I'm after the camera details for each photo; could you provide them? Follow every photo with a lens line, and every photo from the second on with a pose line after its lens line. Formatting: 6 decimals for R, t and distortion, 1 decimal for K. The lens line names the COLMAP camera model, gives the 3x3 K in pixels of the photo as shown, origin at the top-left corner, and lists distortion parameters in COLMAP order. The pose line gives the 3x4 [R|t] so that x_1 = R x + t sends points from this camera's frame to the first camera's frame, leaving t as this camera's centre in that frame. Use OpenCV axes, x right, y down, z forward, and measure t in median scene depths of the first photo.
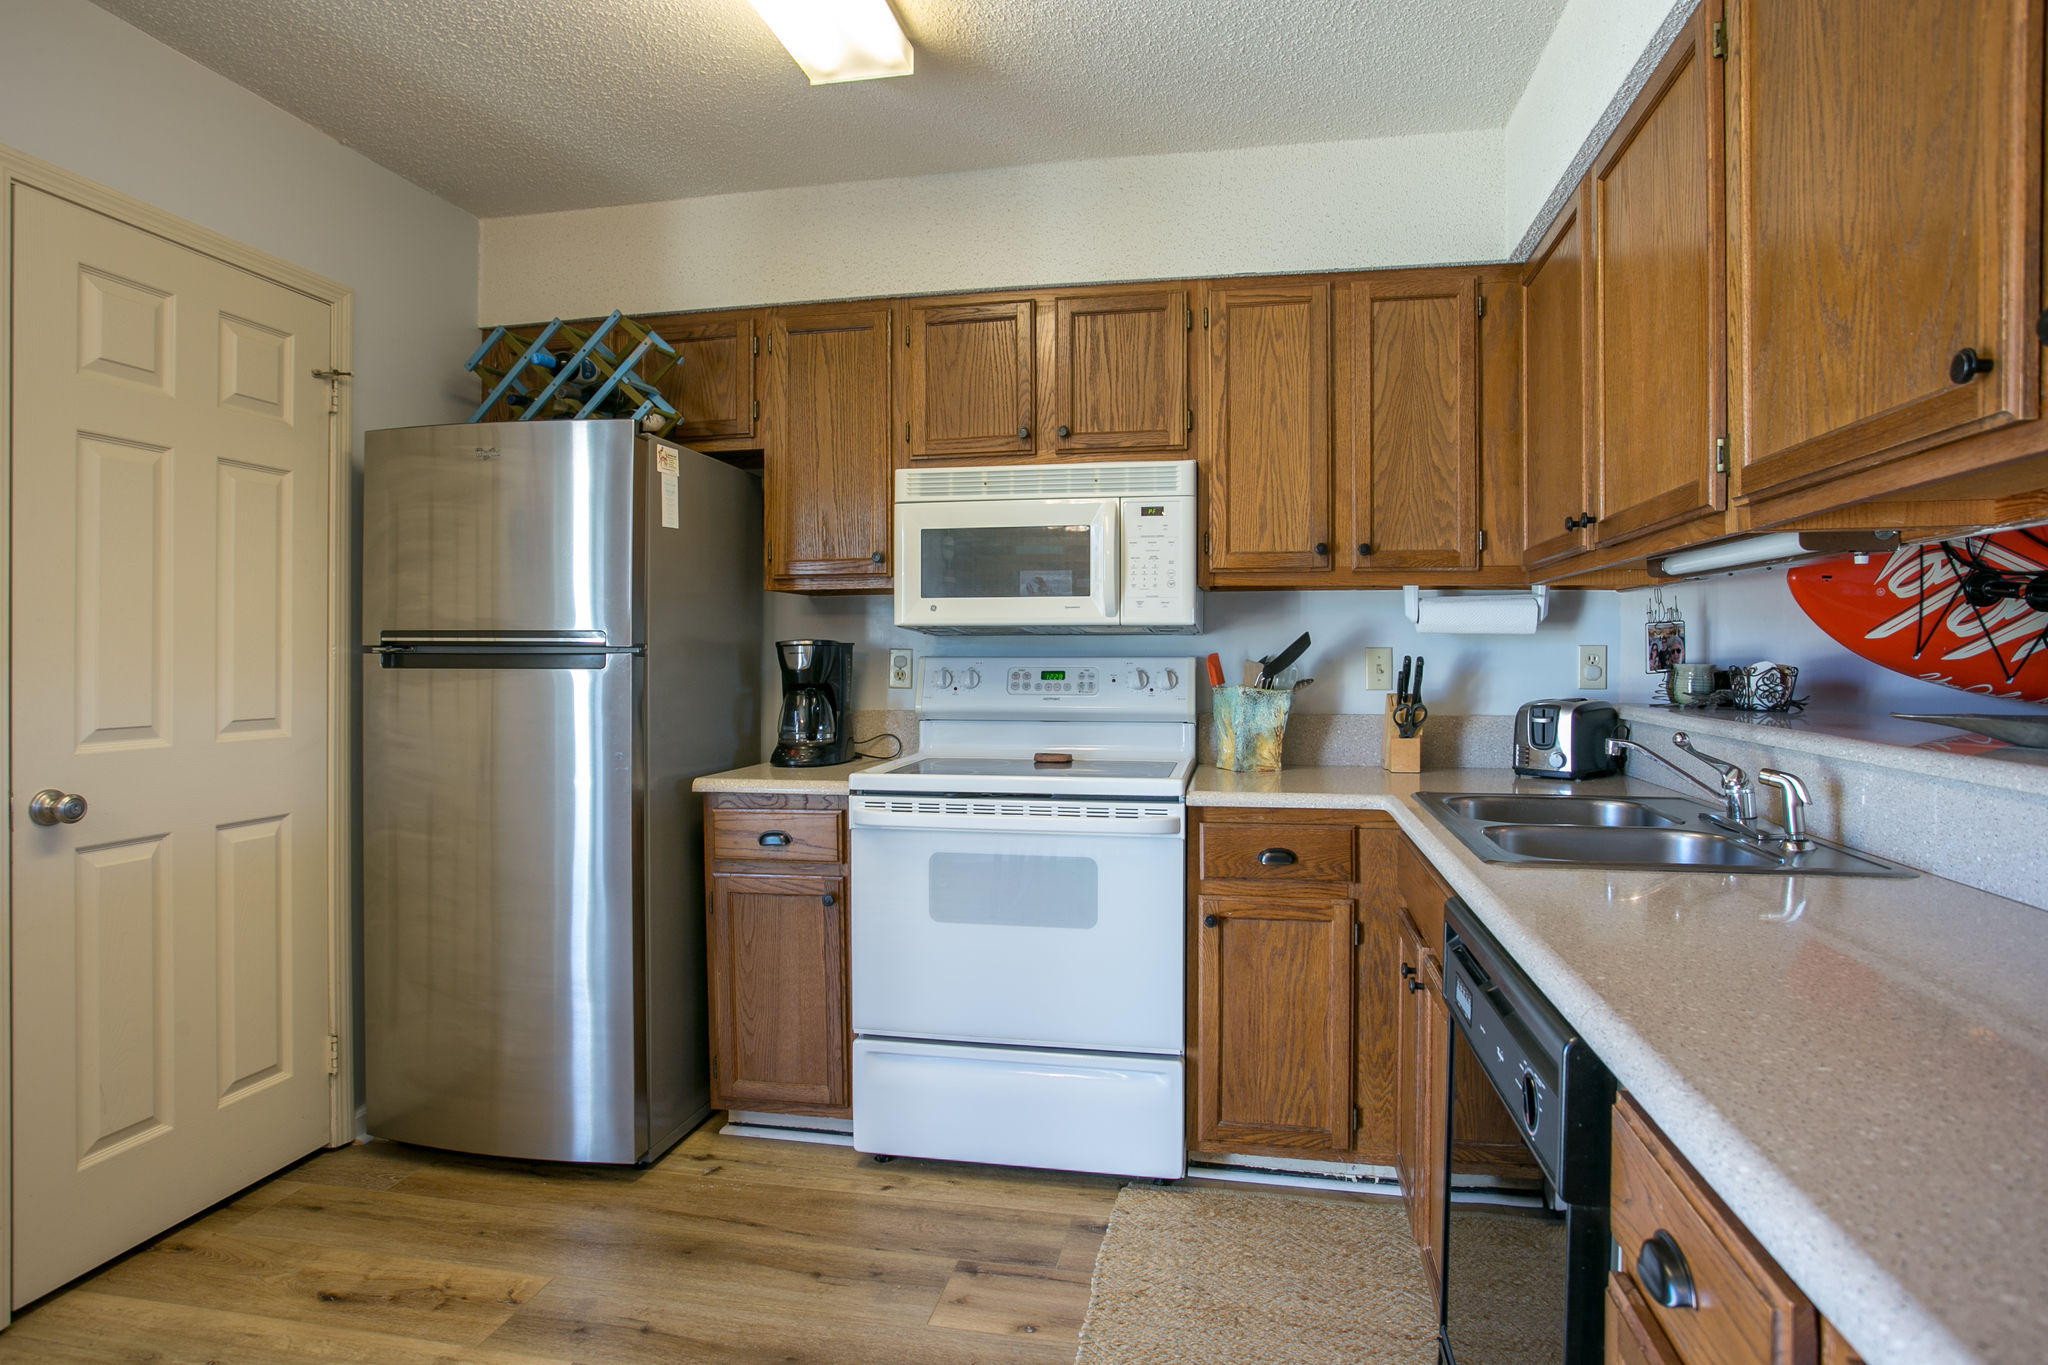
lens RADIAL K [[1142.6, 0, 1026.4], [0, 1142.6, 668.9], [0, 0, 1]] dist [-0.043726, 0.019233]
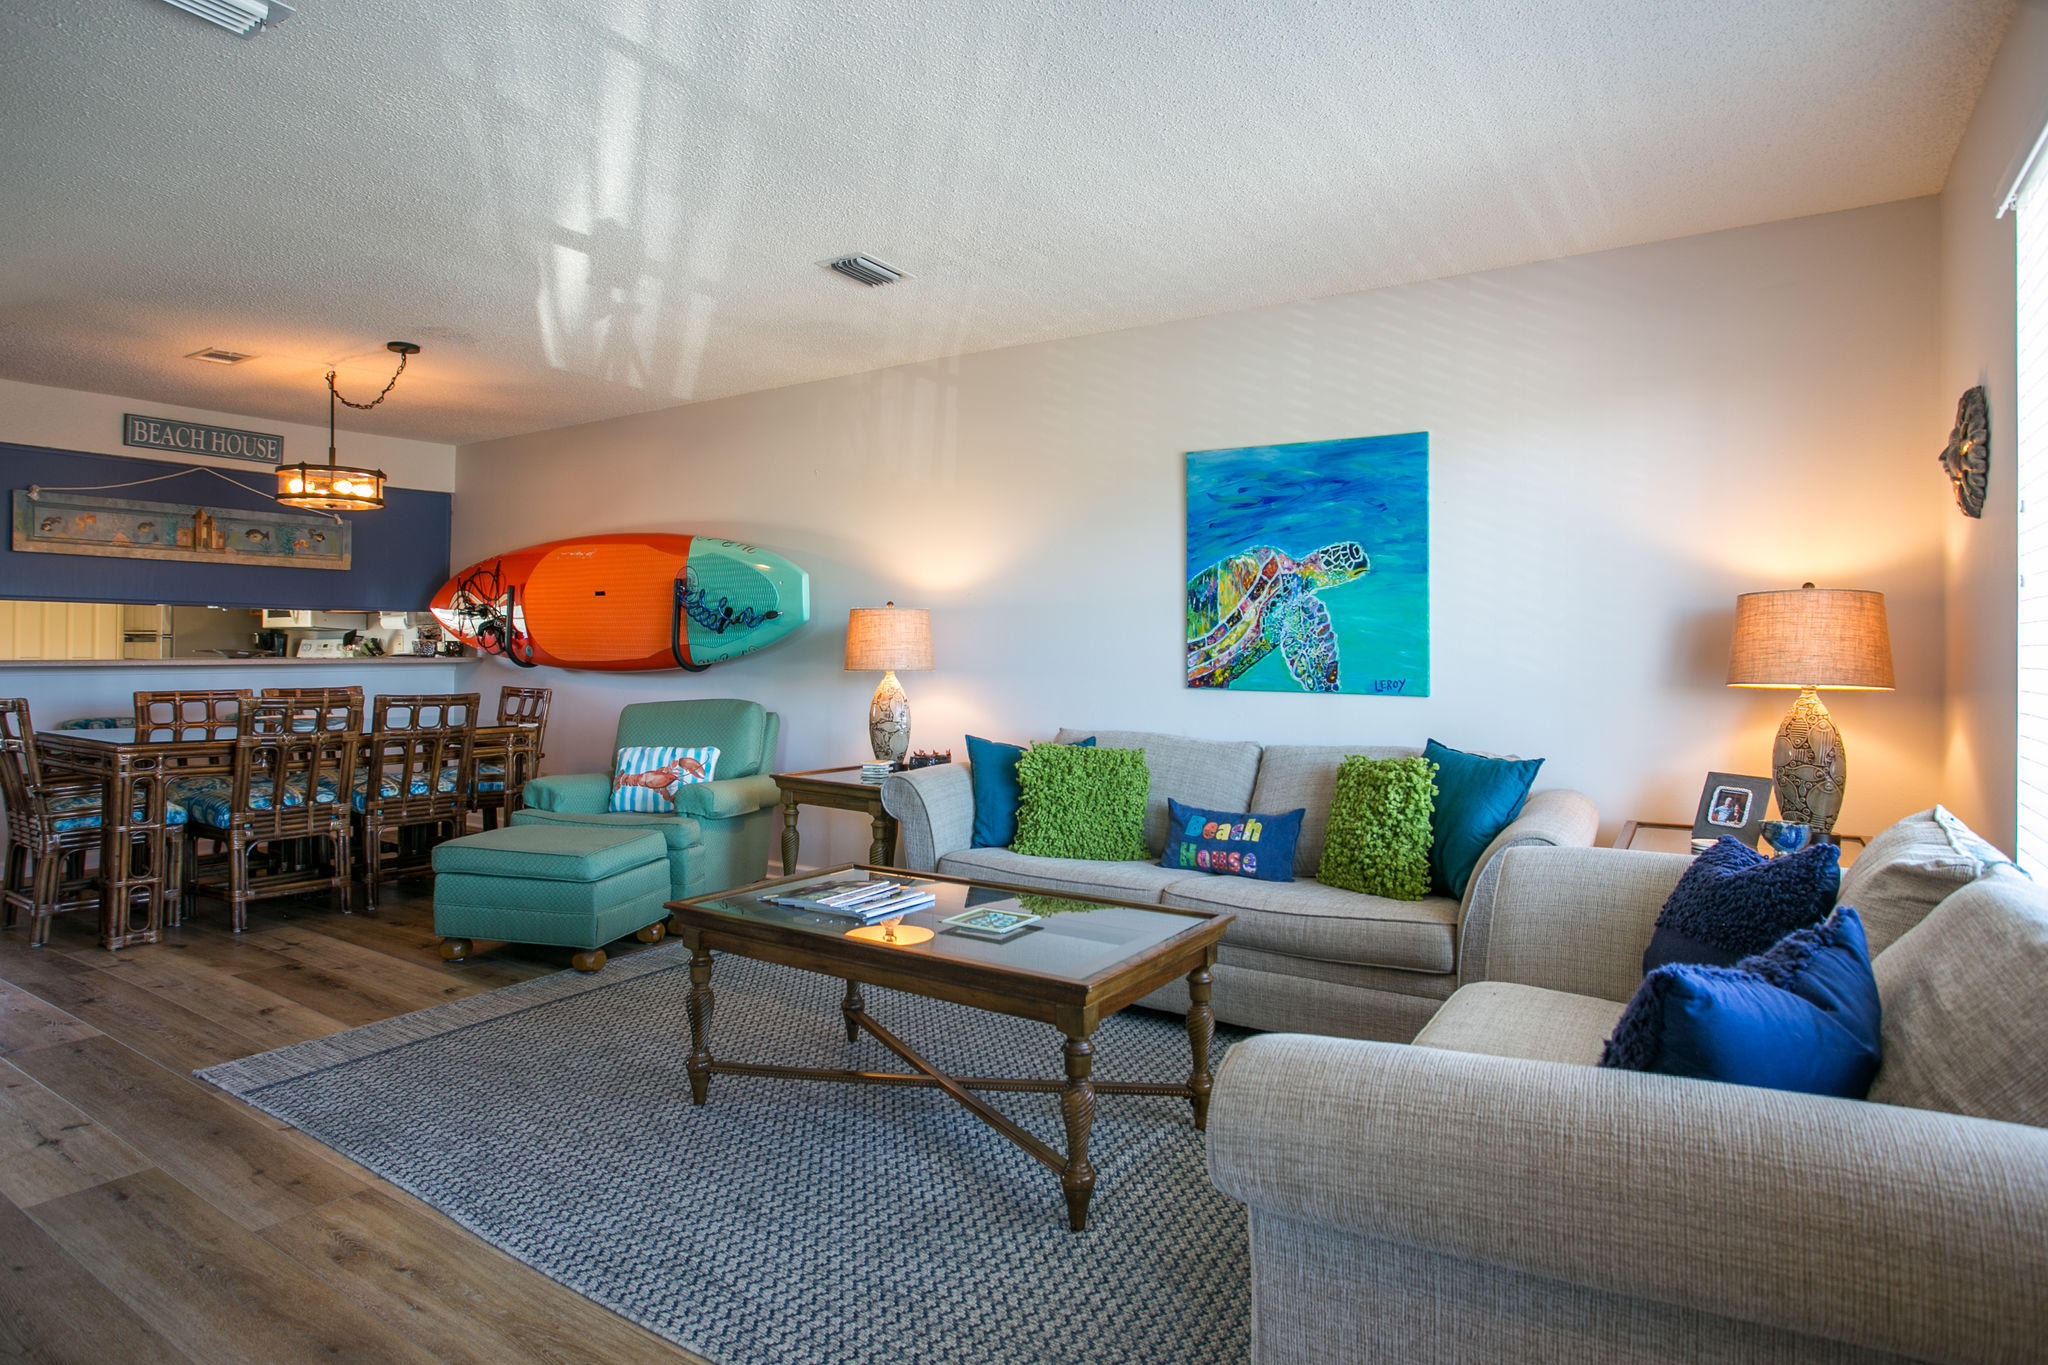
lens RADIAL K [[1142.6, 0, 1022.0], [0, 1142.6, 671.1], [0, 0, 1]] dist [-0.043726, 0.019233]
pose [[0.912981, 0.010267, -0.407873, 2.972518], [-0.007671, 0.999939, 0.008002, 0.037988], [0.407930, -0.004177, 0.913004, -0.875251]]
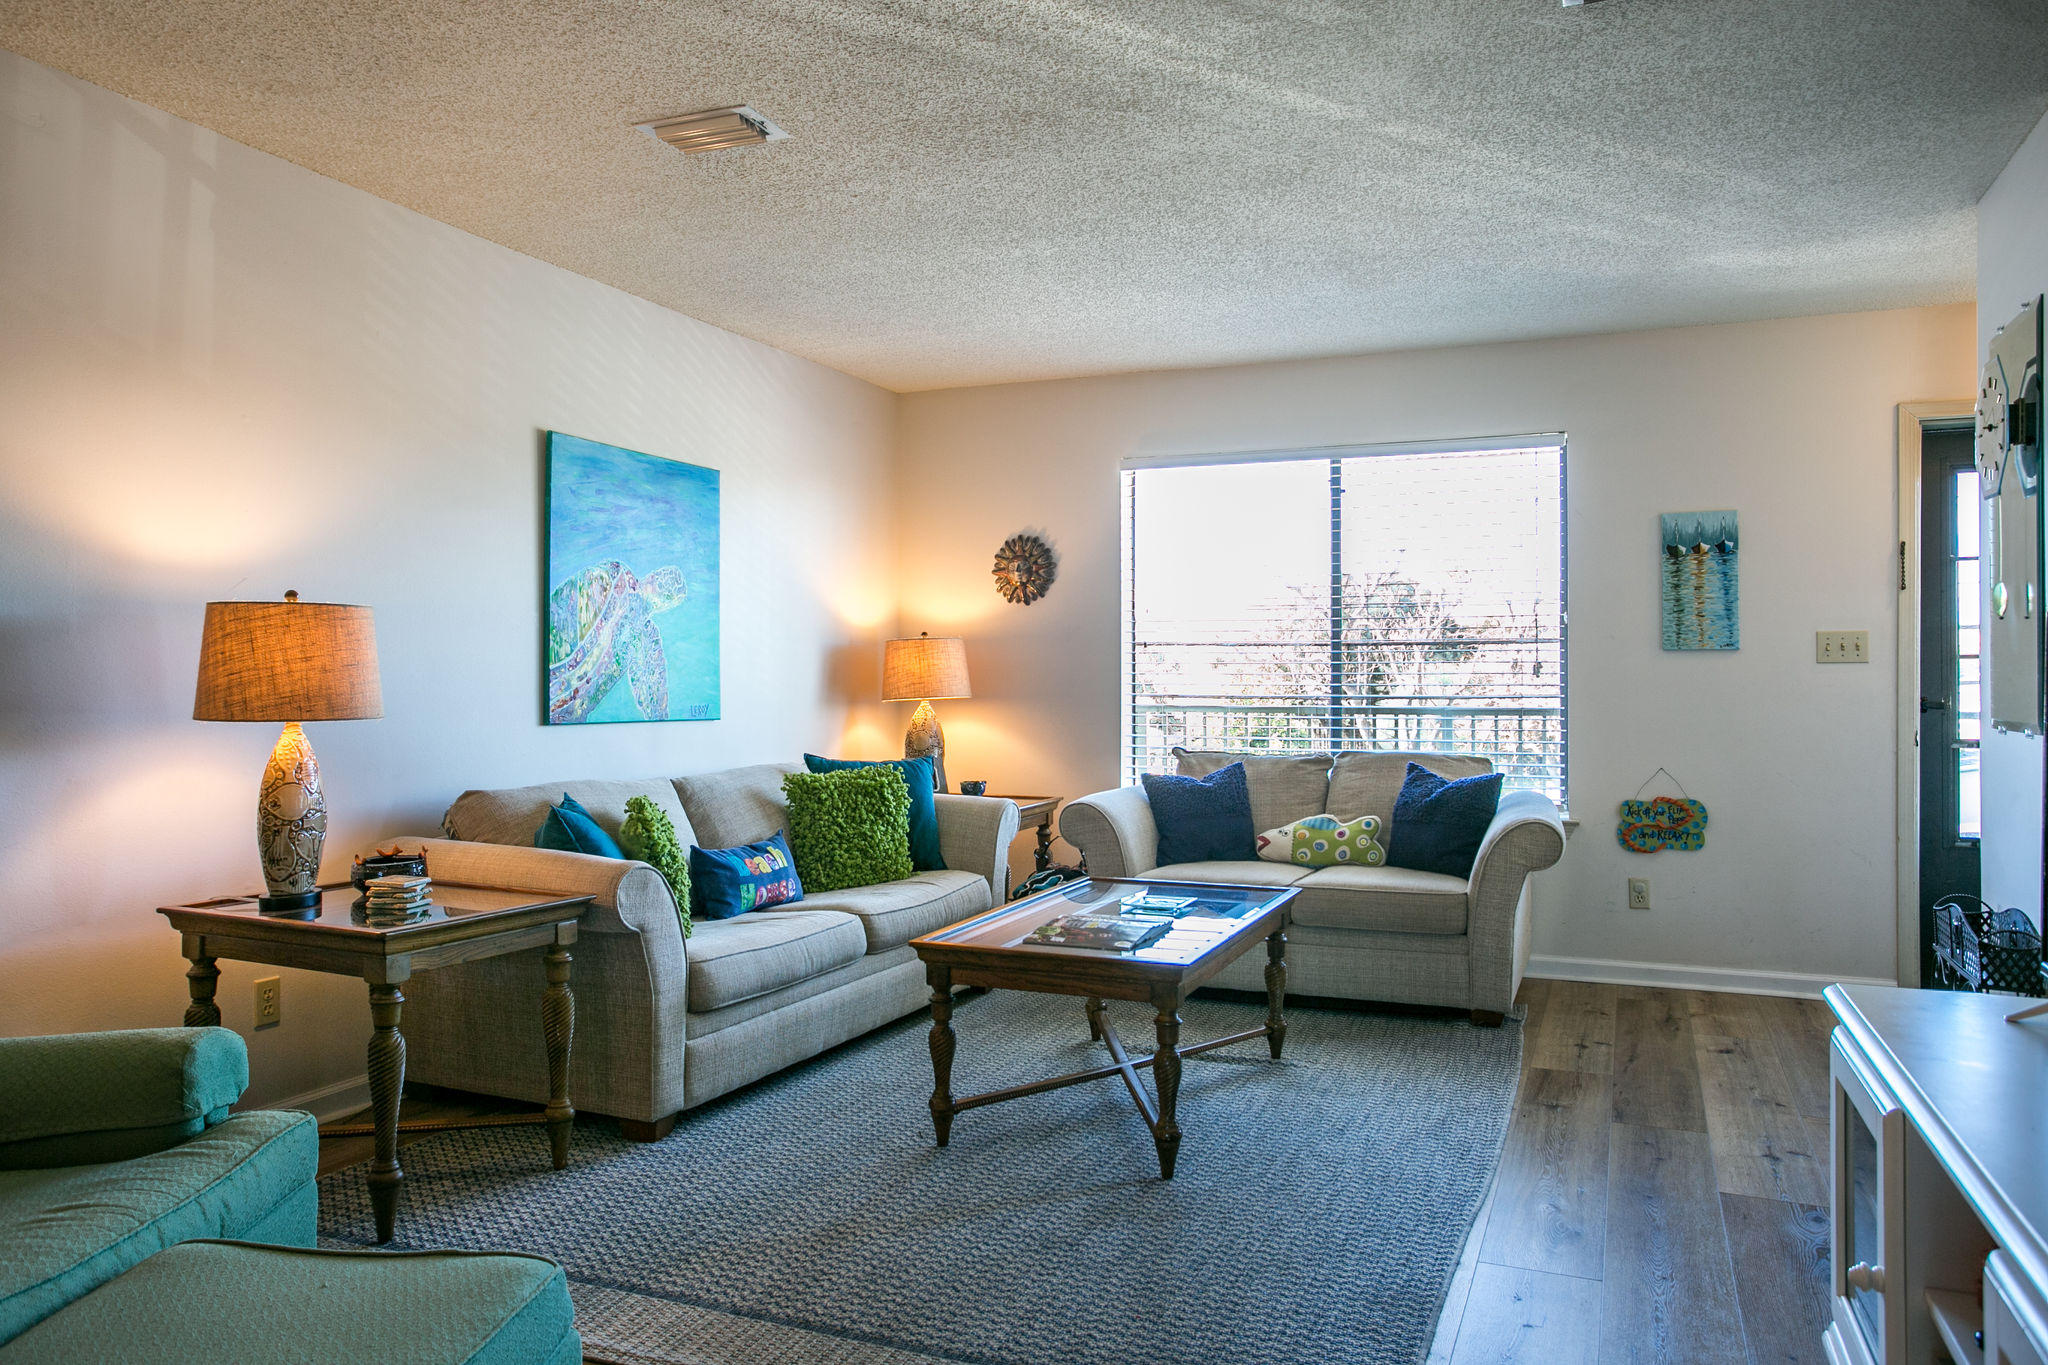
lens RADIAL K [[1459.4, 0, 1021.7], [0, 1459.4, 686.6], [0, 0, 1]] dist [0.001191, 0.010989]
pose [[0.221626, -0.010656, 0.975074, 1.002091], [0.006390, 0.999935, 0.009475, 0.017716], [-0.975111, 0.004131, 0.221680, -0.183767]]
